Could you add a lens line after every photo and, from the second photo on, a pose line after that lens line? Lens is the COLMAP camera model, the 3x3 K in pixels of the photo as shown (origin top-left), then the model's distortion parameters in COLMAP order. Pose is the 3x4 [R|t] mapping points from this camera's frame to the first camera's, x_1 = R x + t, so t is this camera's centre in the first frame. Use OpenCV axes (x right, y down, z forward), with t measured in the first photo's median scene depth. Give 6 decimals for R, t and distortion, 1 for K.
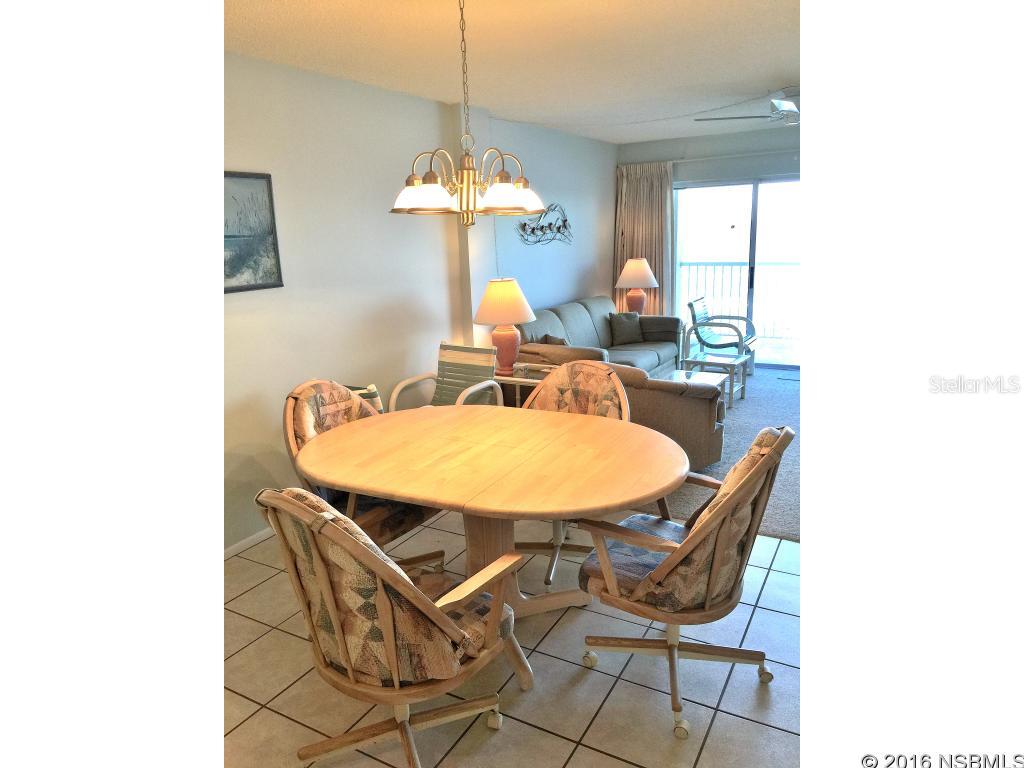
lens RADIAL K [[667.6, 0, 512.0], [0, 667.6, 384.0], [0, 0, 1]] dist [0.000750, 0.000047]
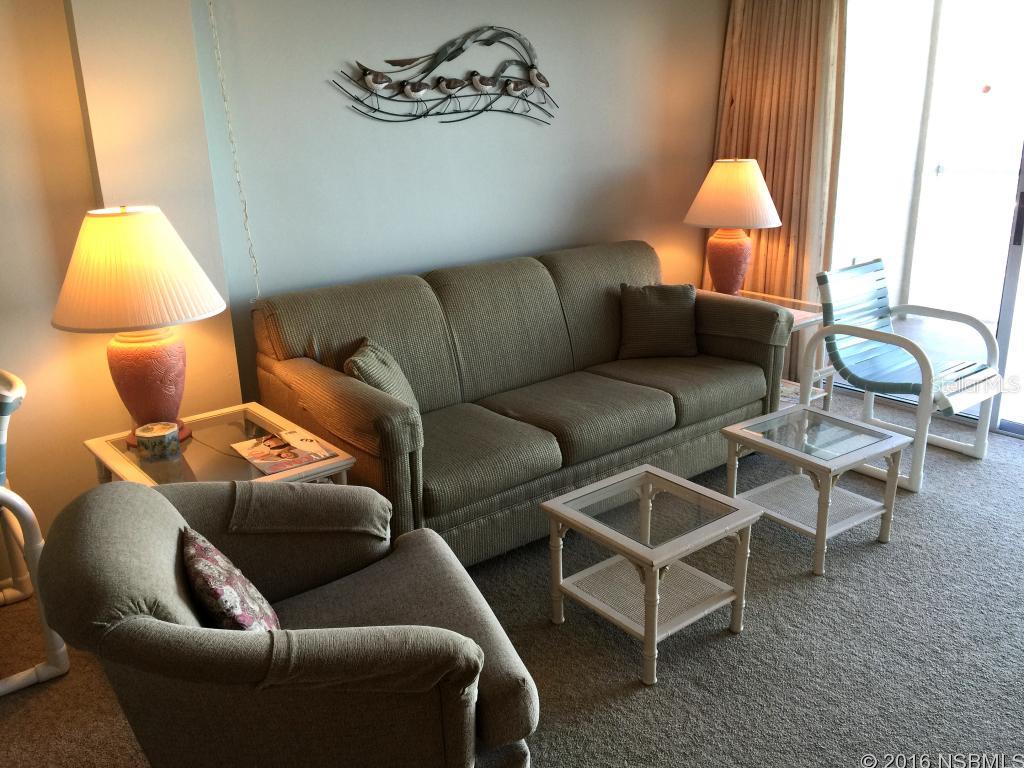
lens RADIAL K [[871.1, 0, 512.0], [0, 871.1, 384.0], [0, 0, 1]] dist [0.002517, 0.000874]
pose [[0.938230, 0.126525, -0.322050, 0.274882], [-0.094836, 0.989136, 0.112320, -0.098463], [0.332763, -0.074841, 0.940036, 0.426931]]
